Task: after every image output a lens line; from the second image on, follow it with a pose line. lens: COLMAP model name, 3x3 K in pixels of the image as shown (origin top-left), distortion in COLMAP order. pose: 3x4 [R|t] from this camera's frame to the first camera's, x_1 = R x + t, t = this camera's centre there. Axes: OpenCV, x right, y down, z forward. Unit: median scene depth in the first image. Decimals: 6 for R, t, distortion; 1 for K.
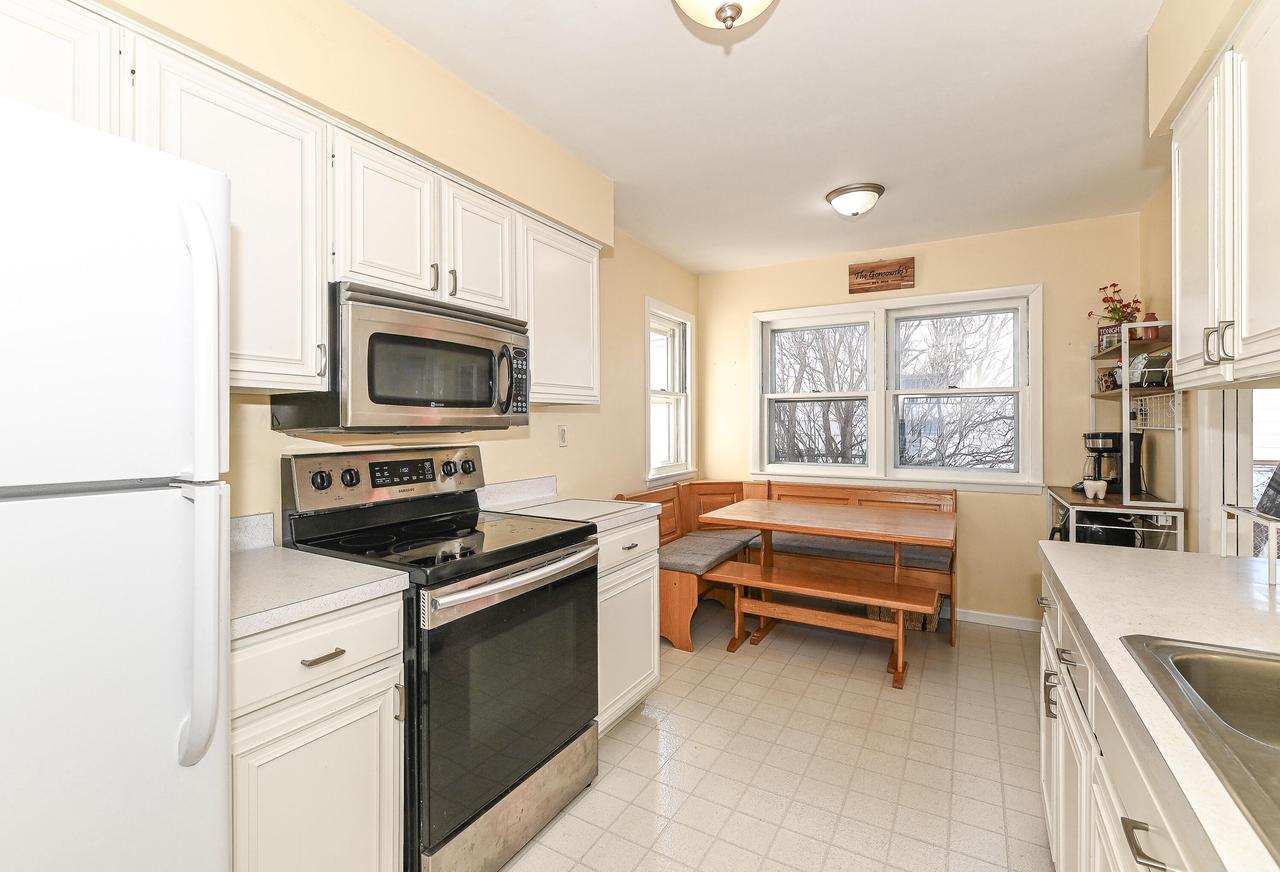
lens RADIAL K [[567.6, 0, 639.5], [0, 567.6, 423.2], [0, 0, 1]] dist [0.001829, -0.000142]
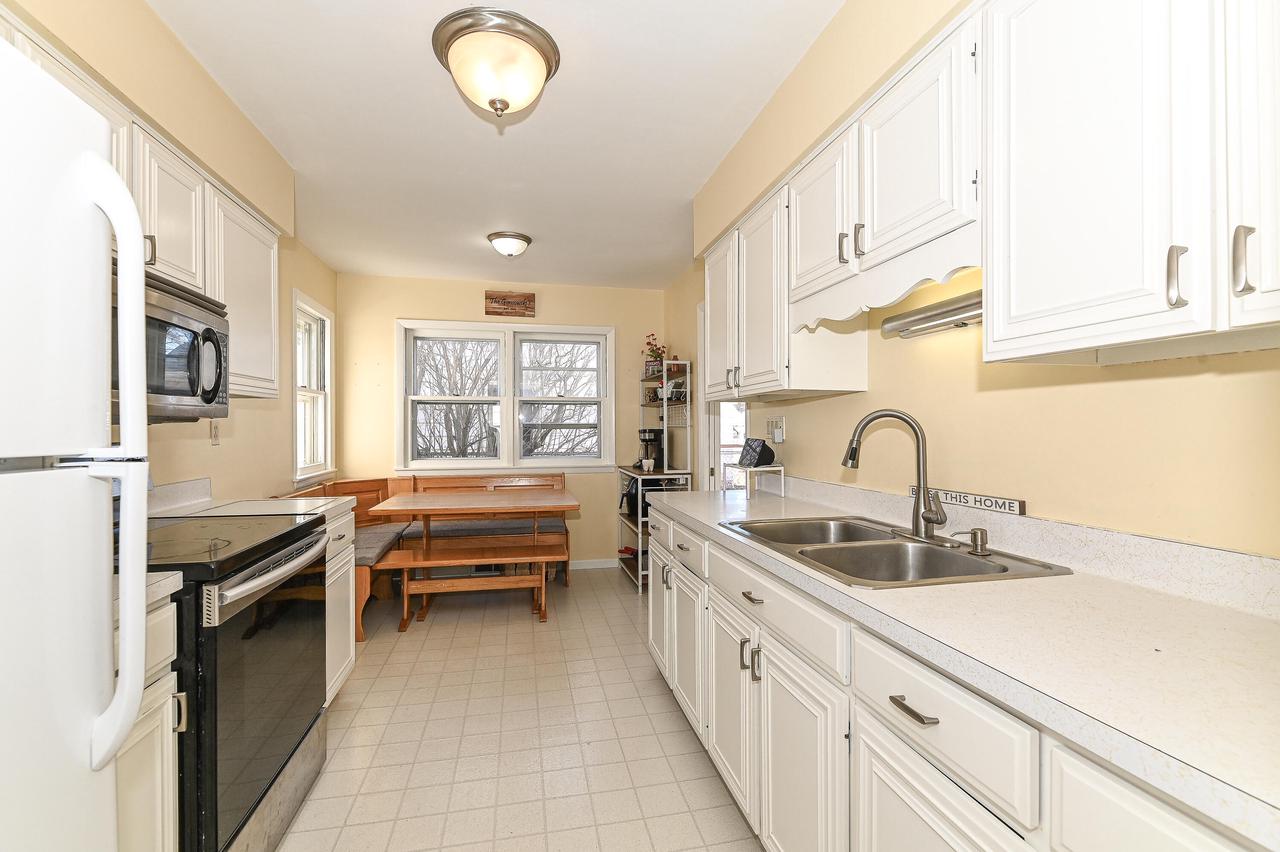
lens RADIAL K [[533.4, 0, 641.3], [0, 533.4, 422.5], [0, 0, 1]] dist [0.000174, 0.000019]
pose [[0.736000, 0.006550, 0.676950, -0.188309], [0.000387, 0.999949, -0.010095, 0.013407], [-0.676981, 0.007692, 0.735960, -0.058877]]
